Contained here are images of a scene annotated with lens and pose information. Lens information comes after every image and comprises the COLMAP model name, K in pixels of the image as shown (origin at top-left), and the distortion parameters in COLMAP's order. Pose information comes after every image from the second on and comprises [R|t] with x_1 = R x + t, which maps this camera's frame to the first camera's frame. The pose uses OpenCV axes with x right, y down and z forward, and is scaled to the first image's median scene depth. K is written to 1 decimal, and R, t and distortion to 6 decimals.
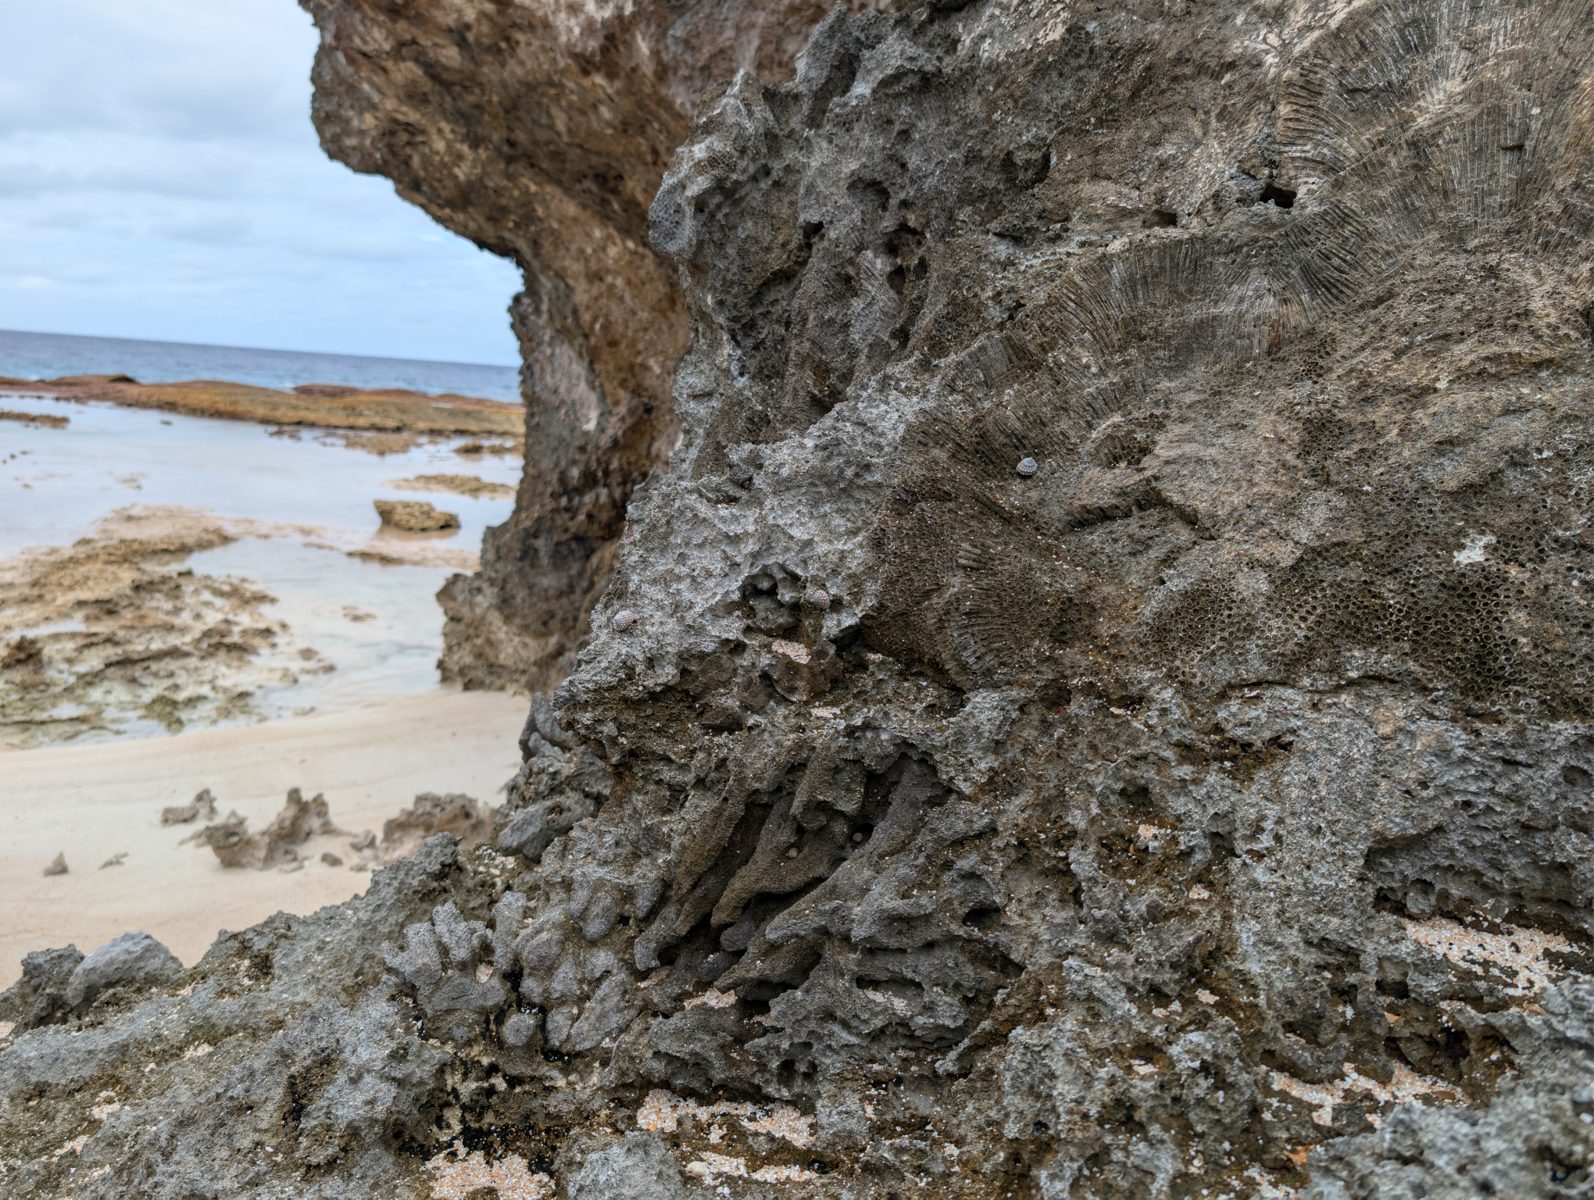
lens RADIAL K [[1157.6, 0, 797.0], [0, 1157.6, 600.0], [0, 0, 1]] dist [0.042136, -0.004682]
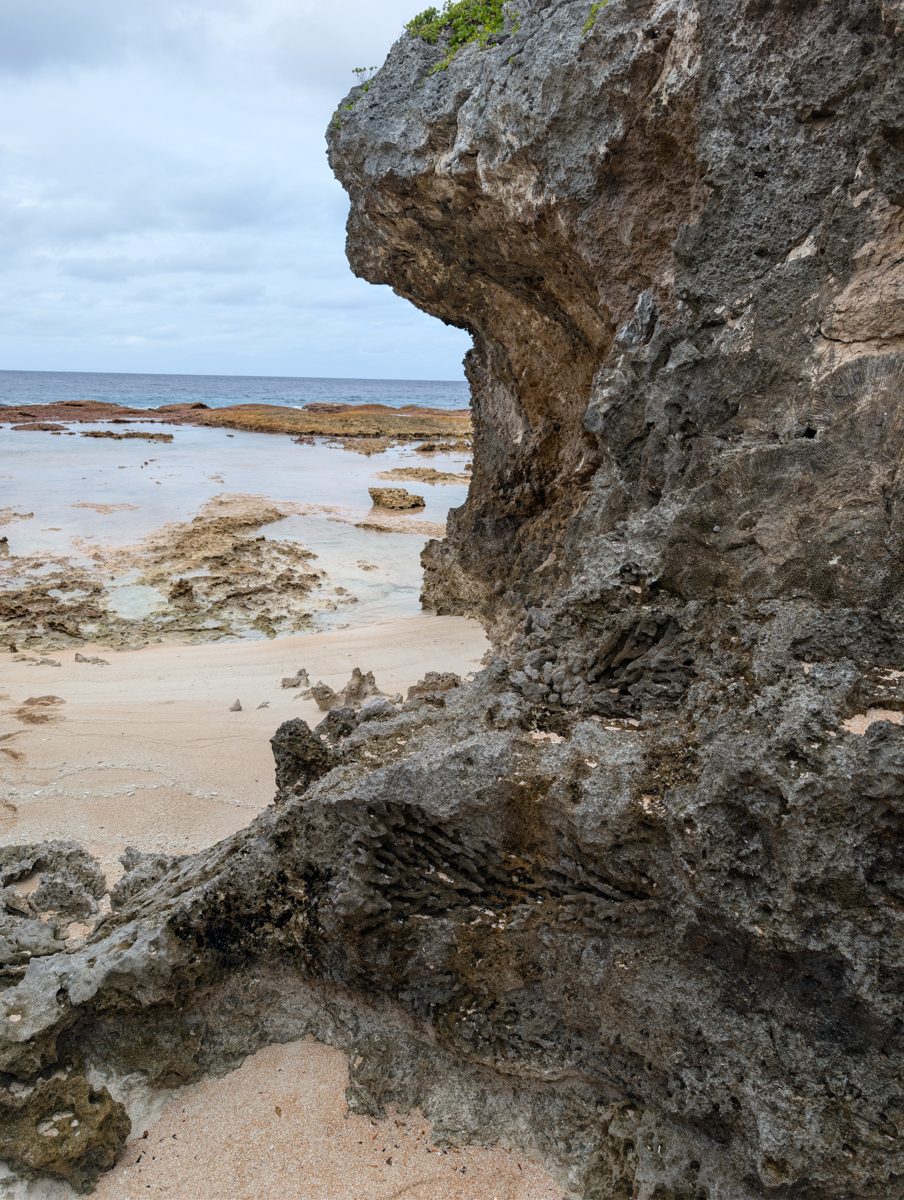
lens RADIAL K [[838.4, 0, 452.0], [0, 838.4, 600.0], [0, 0, 1]] dist [0.102490, -0.319134]
pose [[0.970231, 0.008416, -0.242034, 0.041954], [0.004882, 0.998513, 0.054290, -0.034922], [0.242131, -0.053856, 0.968748, -0.892359]]
